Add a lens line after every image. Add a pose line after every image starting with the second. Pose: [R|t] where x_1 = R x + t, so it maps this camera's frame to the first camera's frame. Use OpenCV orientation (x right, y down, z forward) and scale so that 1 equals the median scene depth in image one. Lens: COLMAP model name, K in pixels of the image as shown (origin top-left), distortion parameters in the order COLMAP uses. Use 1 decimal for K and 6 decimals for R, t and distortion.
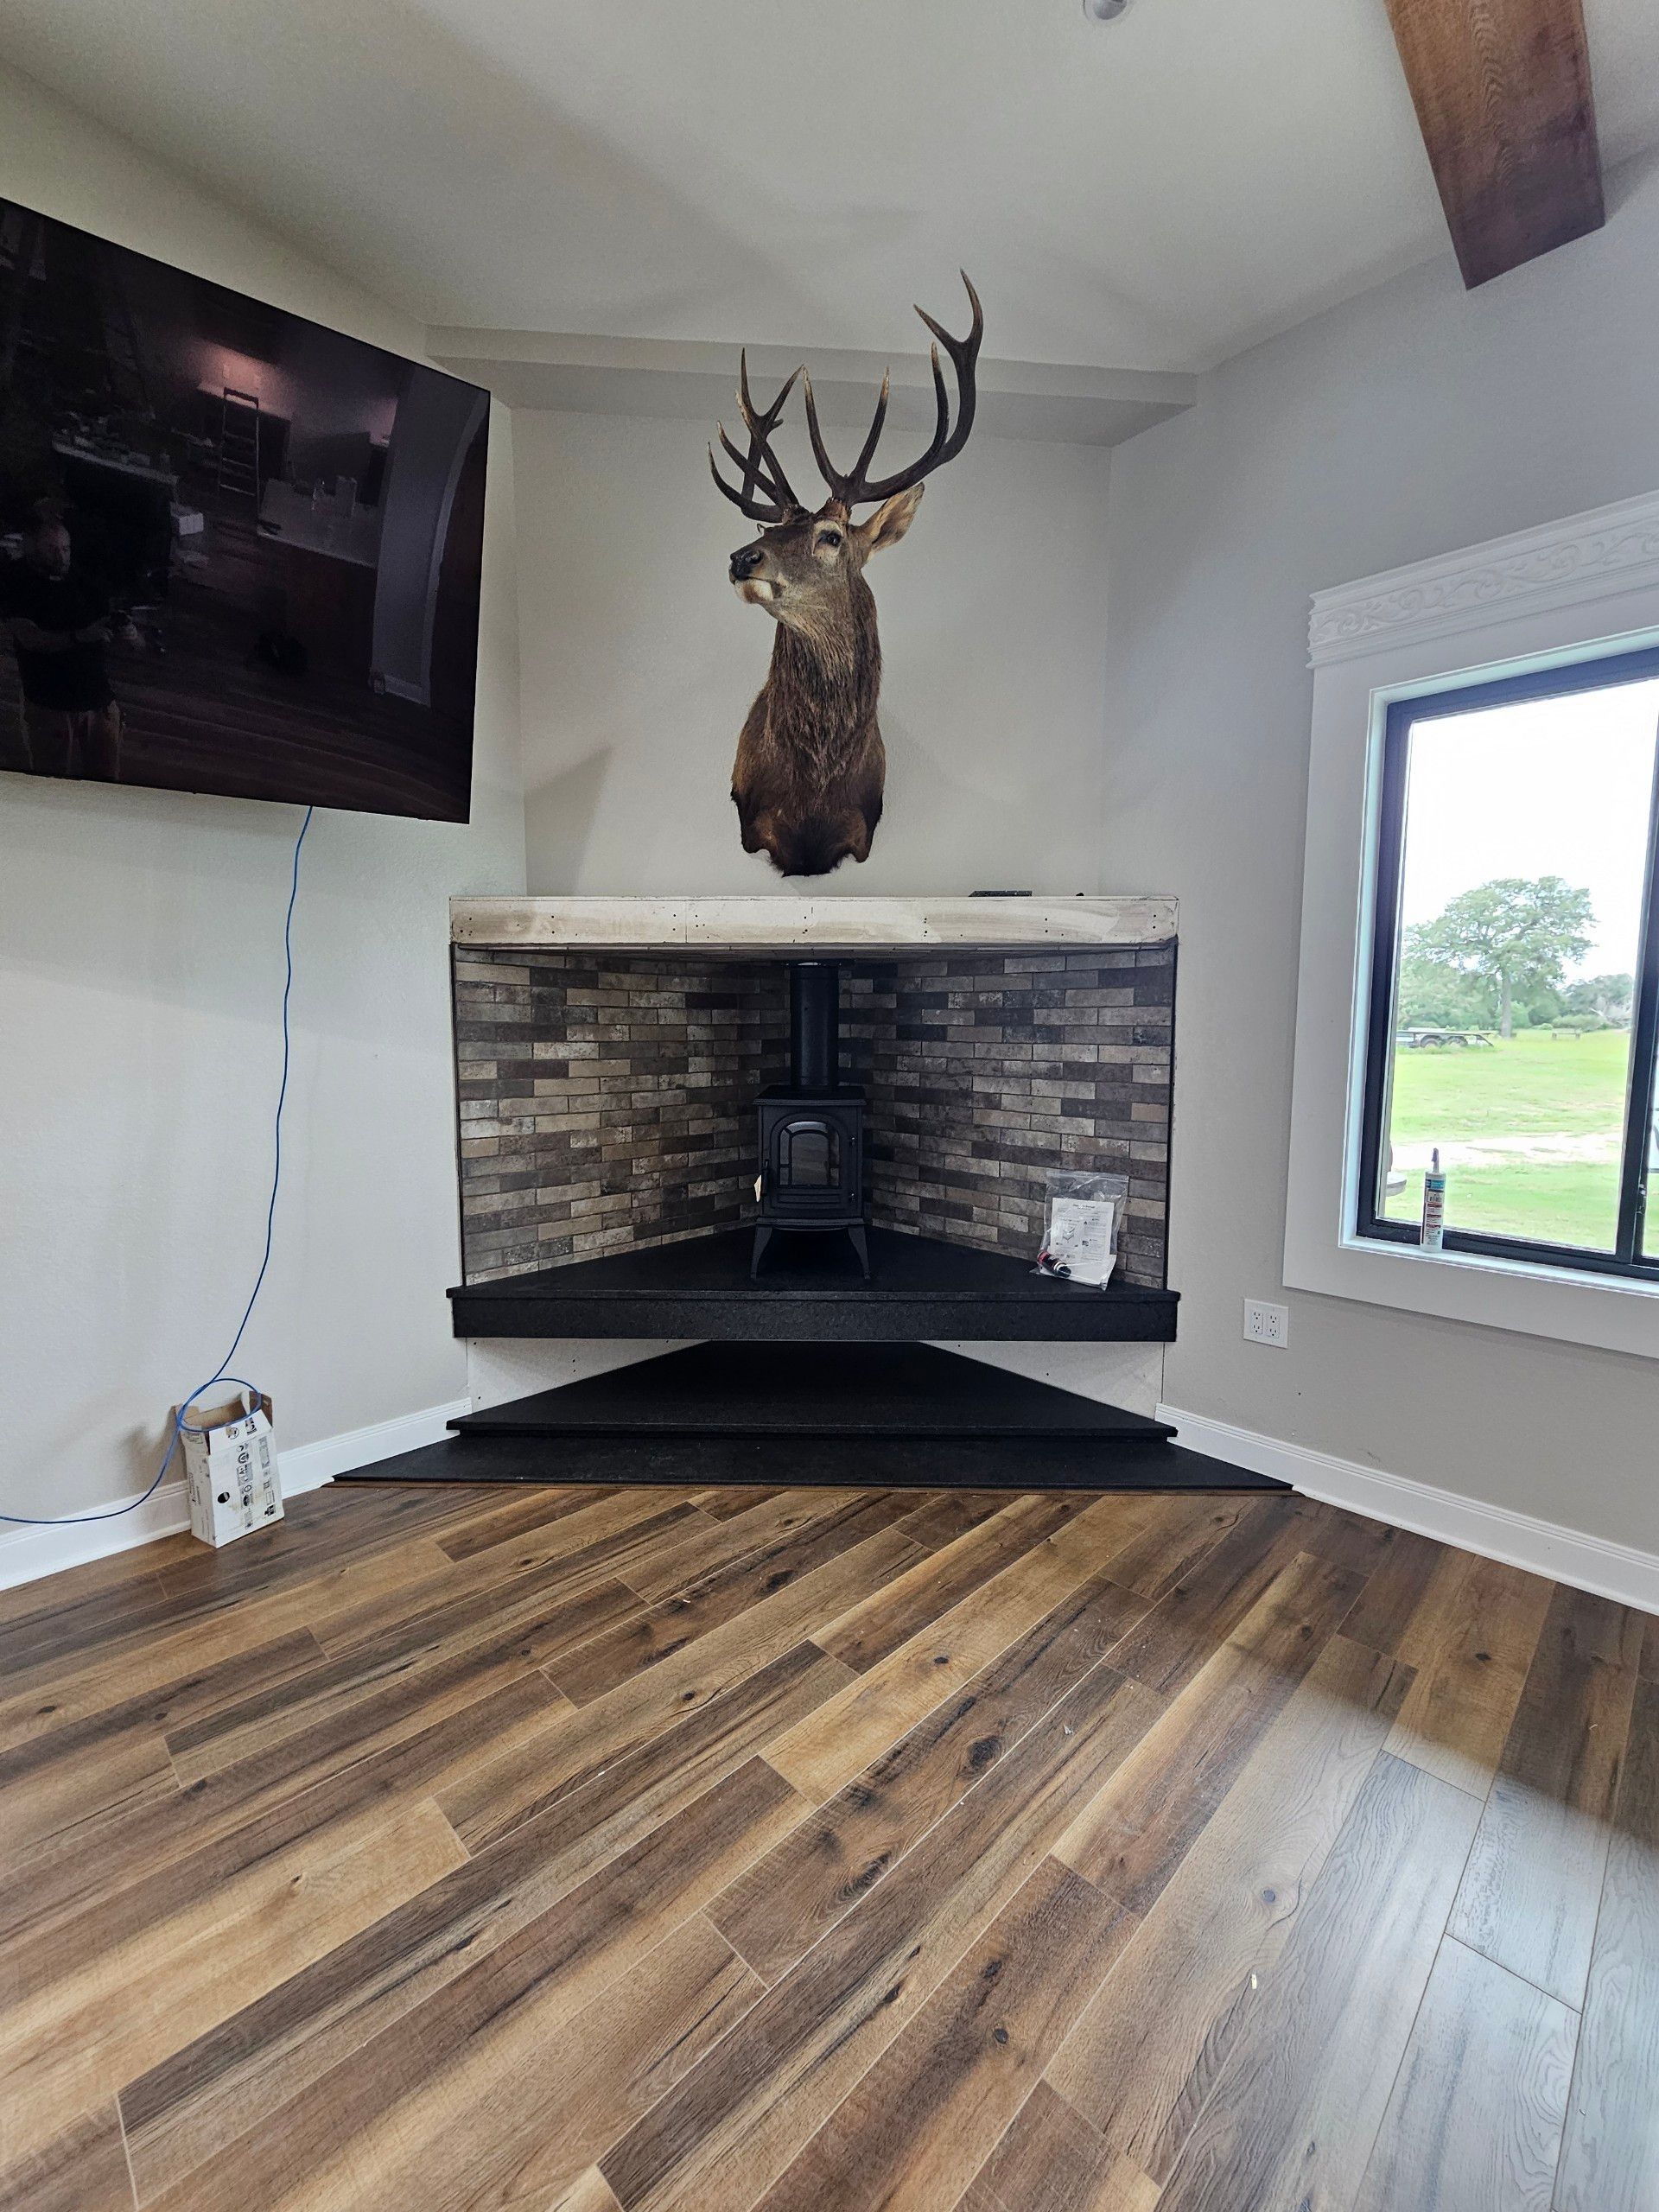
lens RADIAL K [[902.2, 0, 850.7], [0, 902.2, 1111.6], [0, 0, 1]] dist [-0.000405, -0.000006]
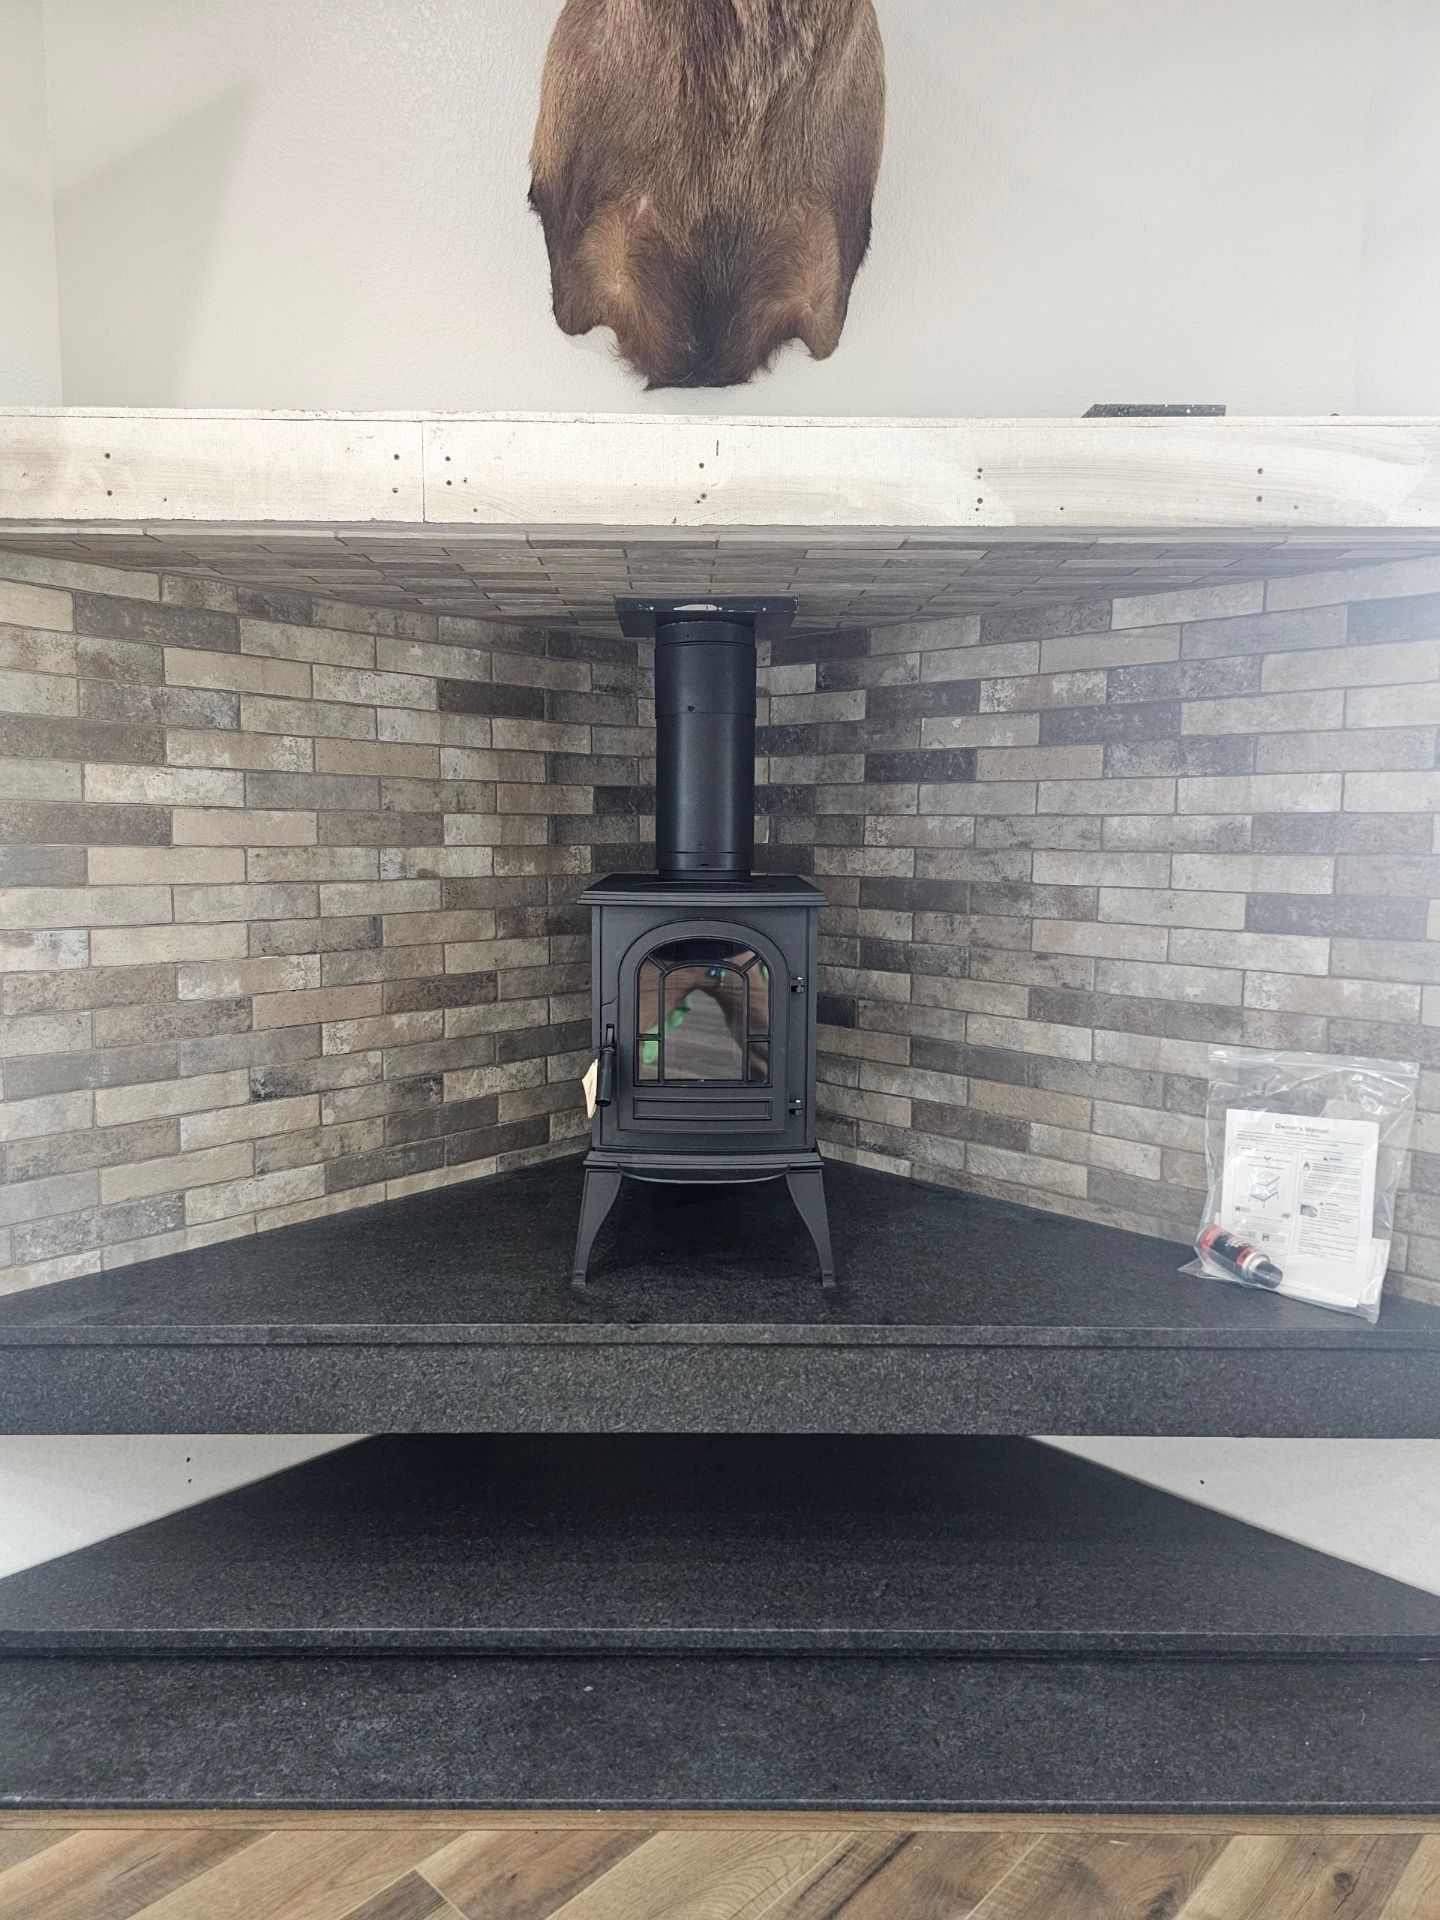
lens RADIAL K [[1263.9, 0, 720.0], [0, 1263.9, 960.0], [0, 0, 1]] dist [0.069204, -0.066624]
pose [[0.999936, 0.001714, 0.011219, -0.041888], [-0.001791, 0.999975, 0.006809, 0.014938], [-0.011207, -0.006829, 0.999914, 0.341479]]
